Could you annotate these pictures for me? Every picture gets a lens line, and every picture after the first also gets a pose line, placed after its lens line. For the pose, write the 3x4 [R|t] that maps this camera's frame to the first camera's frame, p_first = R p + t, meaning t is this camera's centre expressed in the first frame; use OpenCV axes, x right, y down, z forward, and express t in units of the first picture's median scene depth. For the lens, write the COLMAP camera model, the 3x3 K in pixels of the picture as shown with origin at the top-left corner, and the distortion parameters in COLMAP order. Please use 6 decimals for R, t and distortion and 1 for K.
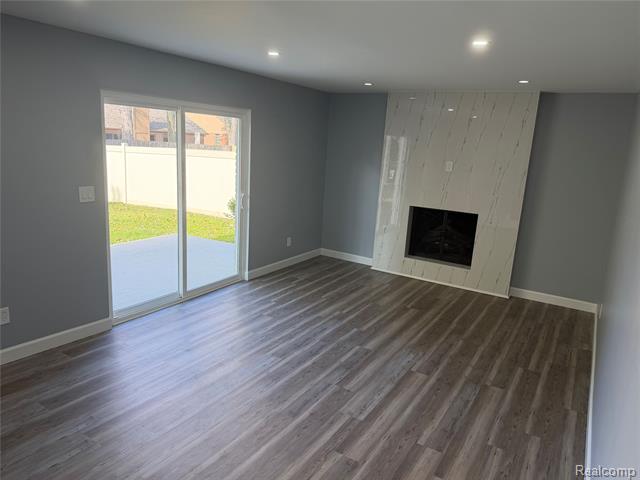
lens RADIAL K [[451.5, 0, 319.9], [0, 451.5, 240.1], [0, 0, 1]] dist [0.012671, -0.004178]
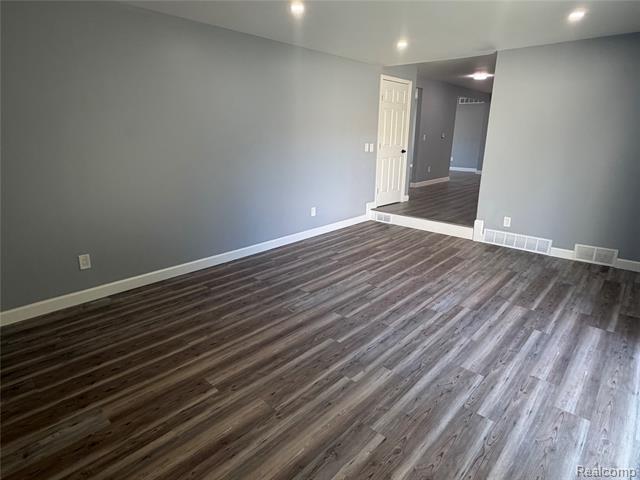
lens RADIAL K [[359.2, 0, 319.2], [0, 359.2, 240.2], [0, 0, 1]] dist [-0.006766, -0.000949]
pose [[-0.979272, -0.119235, 0.163737, 0.039030], [-0.023596, 0.870027, 0.492439, -0.269623], [-0.201172, 0.478368, -0.854806, 1.596587]]
